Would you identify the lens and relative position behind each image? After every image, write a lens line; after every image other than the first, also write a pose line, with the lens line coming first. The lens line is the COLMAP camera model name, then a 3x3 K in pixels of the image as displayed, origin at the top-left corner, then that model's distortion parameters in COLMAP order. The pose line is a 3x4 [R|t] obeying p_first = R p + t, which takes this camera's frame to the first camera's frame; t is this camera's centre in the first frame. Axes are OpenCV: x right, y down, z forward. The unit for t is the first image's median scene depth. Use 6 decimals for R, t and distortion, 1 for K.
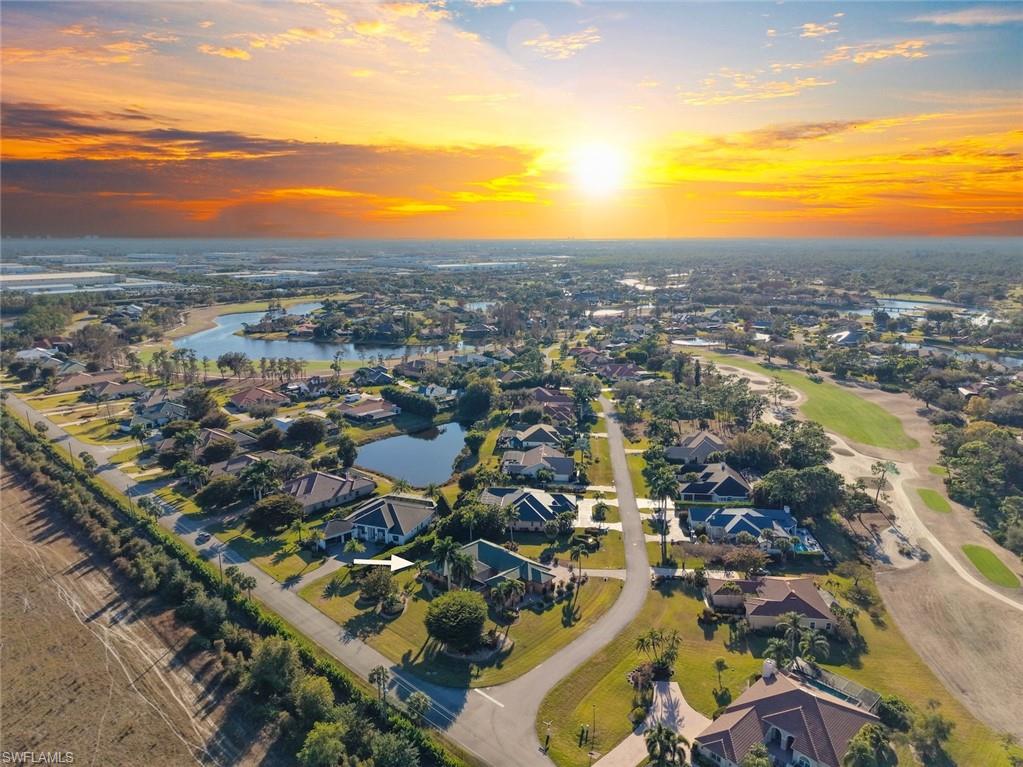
lens RADIAL K [[686.4, 0, 511.5], [0, 686.4, 383.5], [0, 0, 1]] dist [-0.001509, -0.000932]
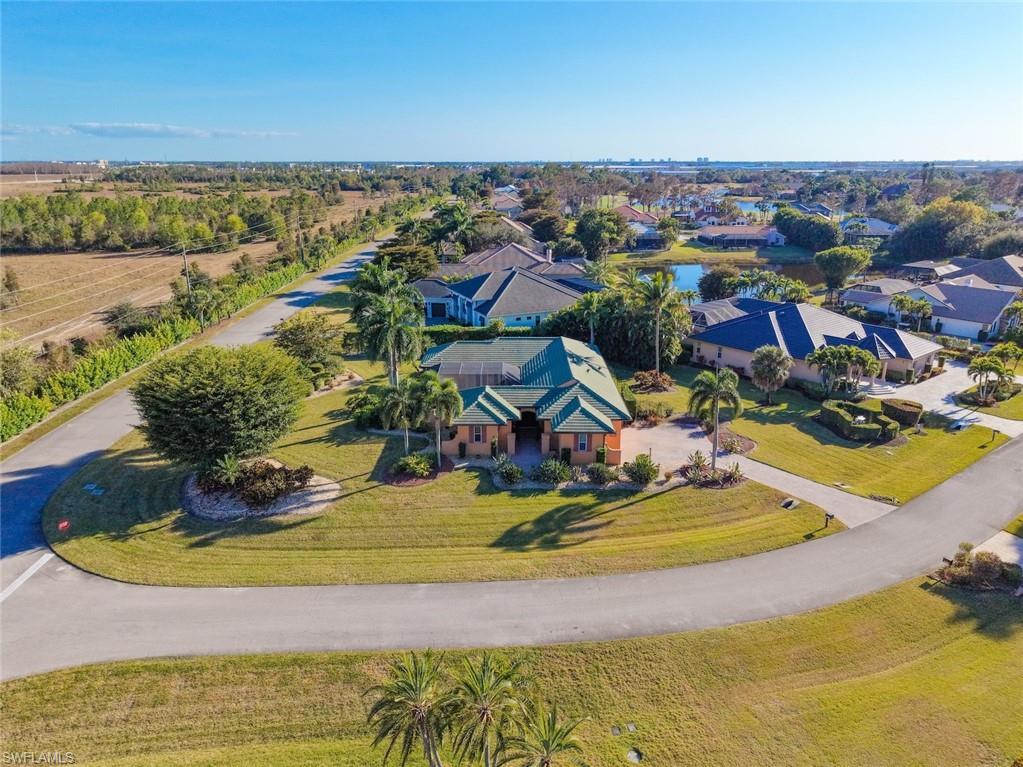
lens RADIAL K [[703.7, 0, 511.5], [0, 703.7, 383.5], [0, 0, 1]] dist [0.034976, -0.000619]
pose [[0.703376, 0.220931, -0.675612, 0.253235], [-0.155651, 0.975276, 0.156876, 0.201134], [0.693567, -0.005183, 0.720374, 0.678327]]
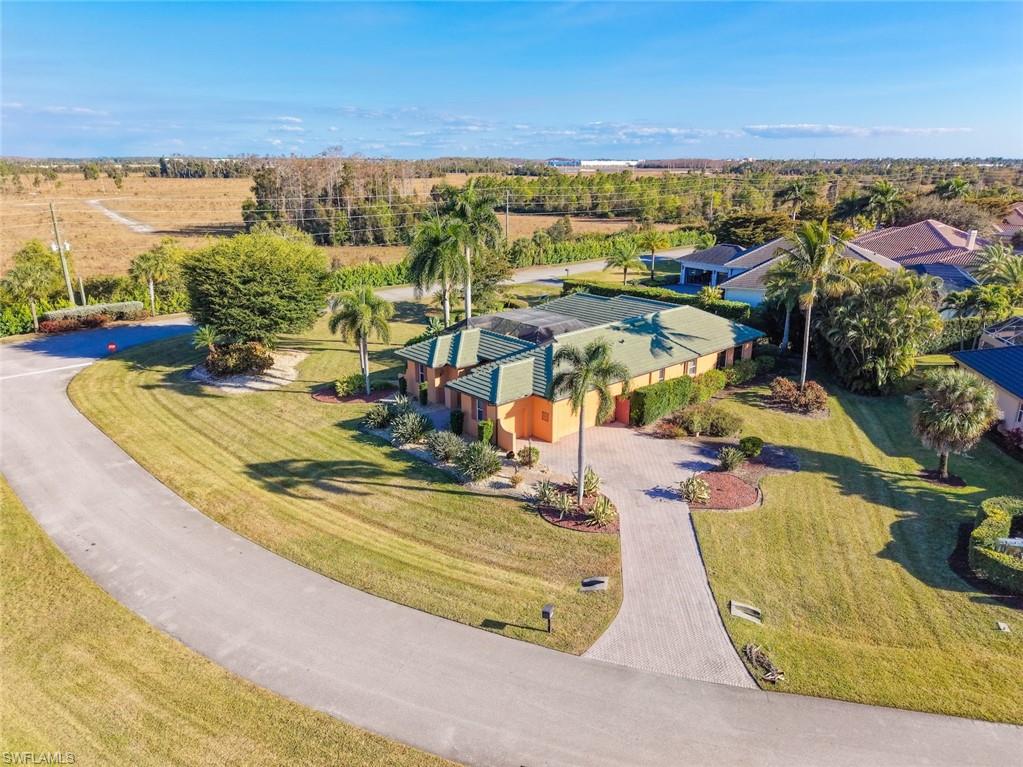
lens RADIAL K [[708.8, 0, 511.5], [0, 708.8, 383.5], [0, 0, 1]] dist [0.000336, -0.000406]
pose [[-0.056556, 0.309025, -0.949371, 0.294730], [-0.214350, 0.924961, 0.313849, 0.184893], [0.975118, 0.221248, 0.013927, 0.959910]]
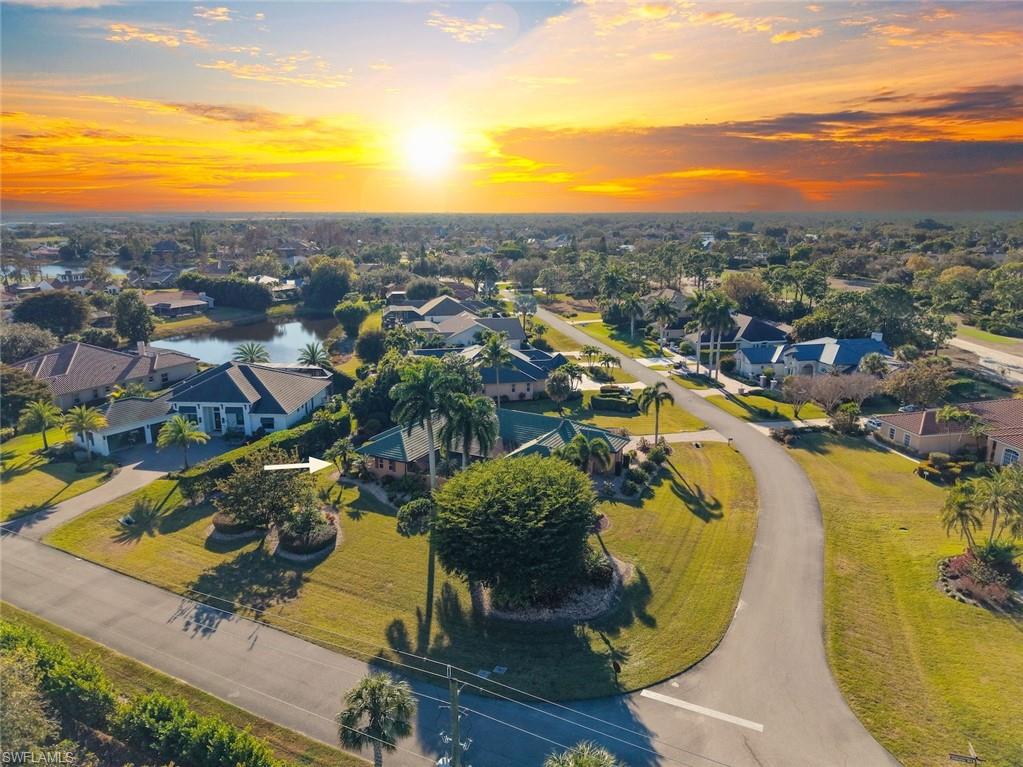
lens RADIAL K [[673.4, 0, 511.8], [0, 673.4, 408.3], [0, 0, 1]] dist [0.005225, -0.003992]
pose [[0.954749, -0.076650, 0.287367, -0.152717], [0.057227, 0.995510, 0.075402, 0.206937], [-0.291856, -0.055545, 0.954848, 0.530649]]
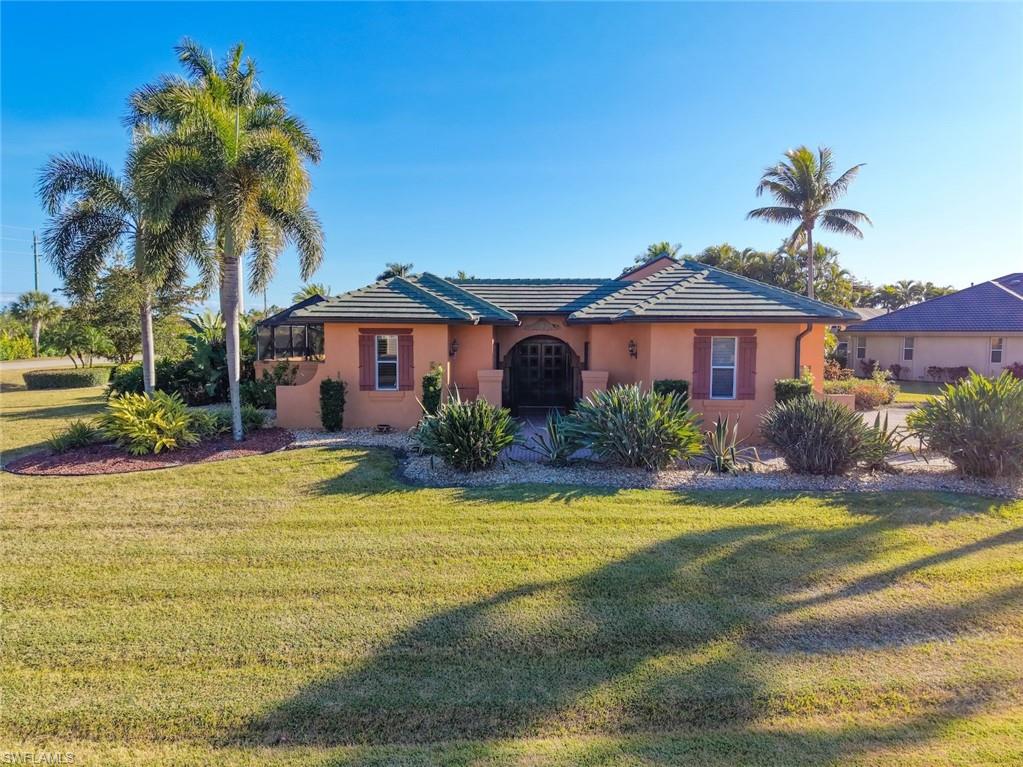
lens RADIAL K [[708.8, 0, 511.5], [0, 708.8, 383.5], [0, 0, 1]] dist [0.000336, -0.000406]
pose [[0.681914, 0.060743, -0.728906, 0.105018], [-0.166255, 0.983333, -0.073591, 0.293479], [0.712287, 0.171367, 0.680647, 0.859292]]
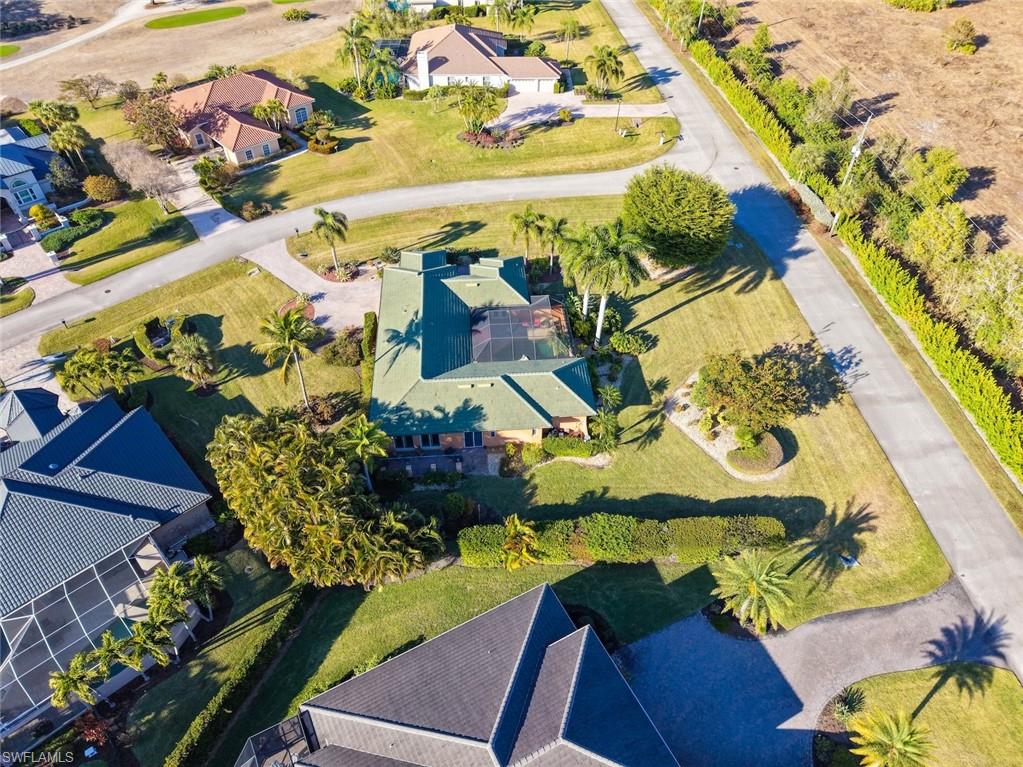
lens RADIAL K [[703.7, 0, 511.5], [0, 703.7, 383.5], [0, 0, 1]] dist [0.034976, -0.000619]
pose [[-0.749728, -0.461462, 0.474301, -0.262511], [0.145174, 0.584585, 0.798238, -0.050664], [-0.645626, 0.667318, -0.371287, 1.149695]]
